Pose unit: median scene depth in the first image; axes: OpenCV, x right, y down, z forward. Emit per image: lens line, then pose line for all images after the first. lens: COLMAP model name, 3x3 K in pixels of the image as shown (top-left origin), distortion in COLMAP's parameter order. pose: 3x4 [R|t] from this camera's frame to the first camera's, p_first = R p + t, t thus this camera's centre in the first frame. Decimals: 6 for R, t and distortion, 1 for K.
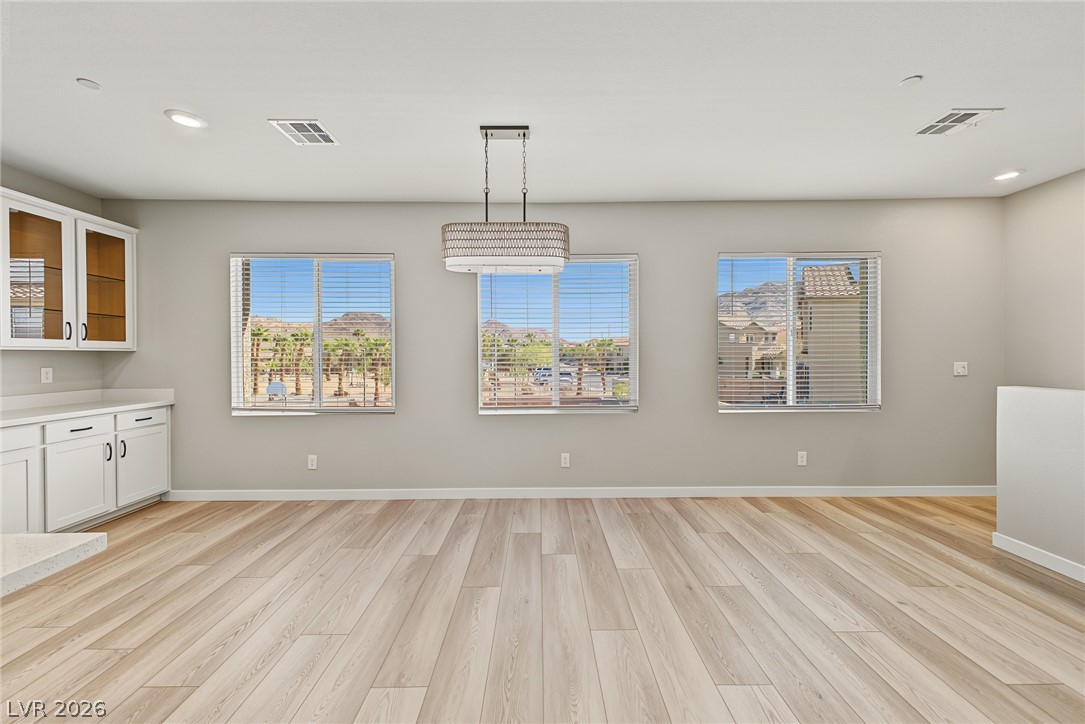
lens RADIAL K [[436.1, 0, 541.5], [0, 436.1, 355.8], [0, 0, 1]] dist [0.016775, -0.002794]
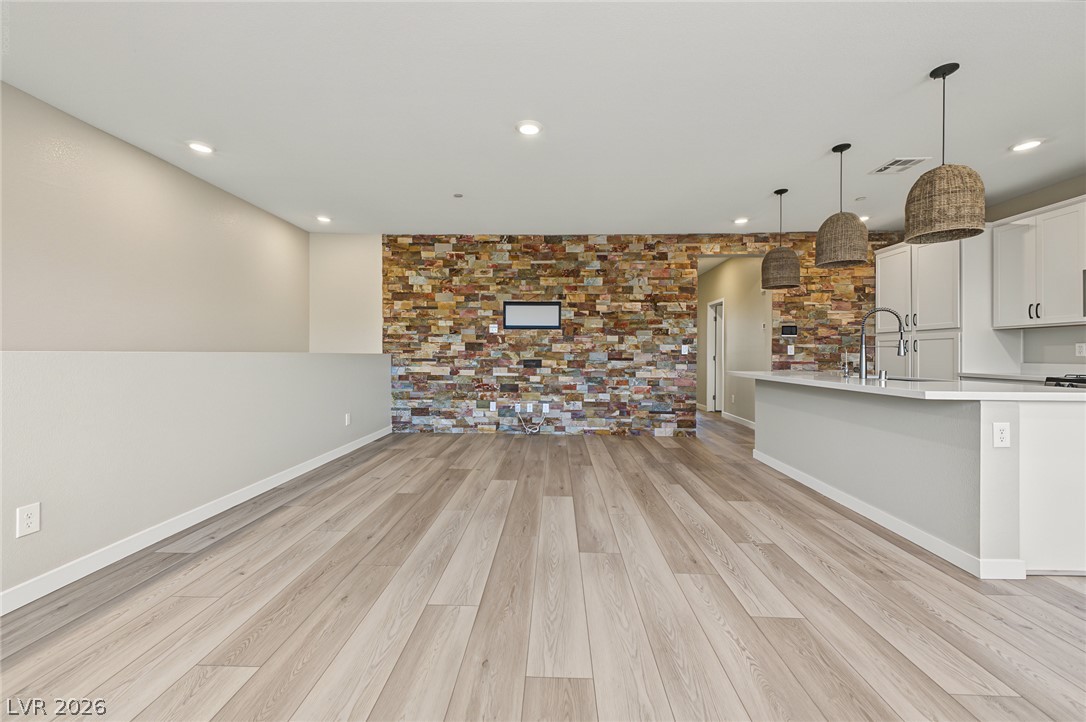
lens RADIAL K [[436.5, 0, 542.4], [0, 436.5, 356.7], [0, 0, 1]] dist [0.016775, -0.002794]
pose [[-0.999032, 0.000710, 0.043979, 0.242361], [0.001141, 0.999952, 0.009778, 0.064023], [-0.043970, 0.009819, -0.998985, 0.981889]]
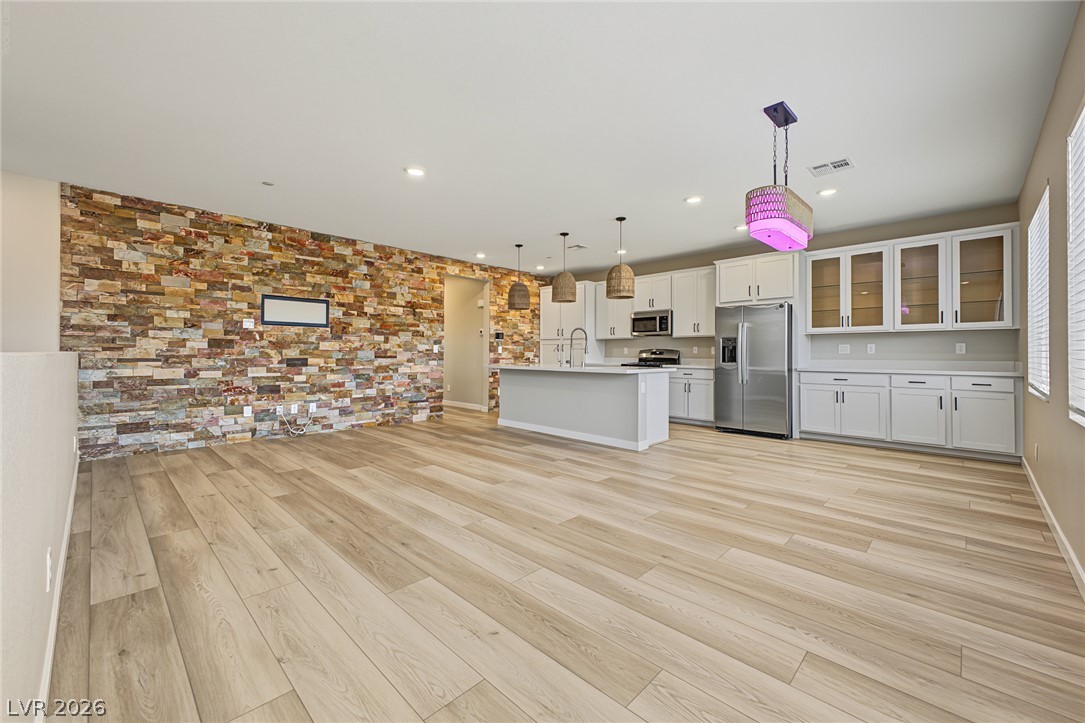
lens RADIAL K [[436.1, 0, 549.2], [0, 436.1, 354.9], [0, 0, 1]] dist [0.016775, -0.002794]
pose [[-0.696826, 0.004917, -0.717224, 0.900390], [-0.003814, 0.999937, 0.010561, 0.058512], [0.717230, 0.010095, -0.696763, 1.110812]]
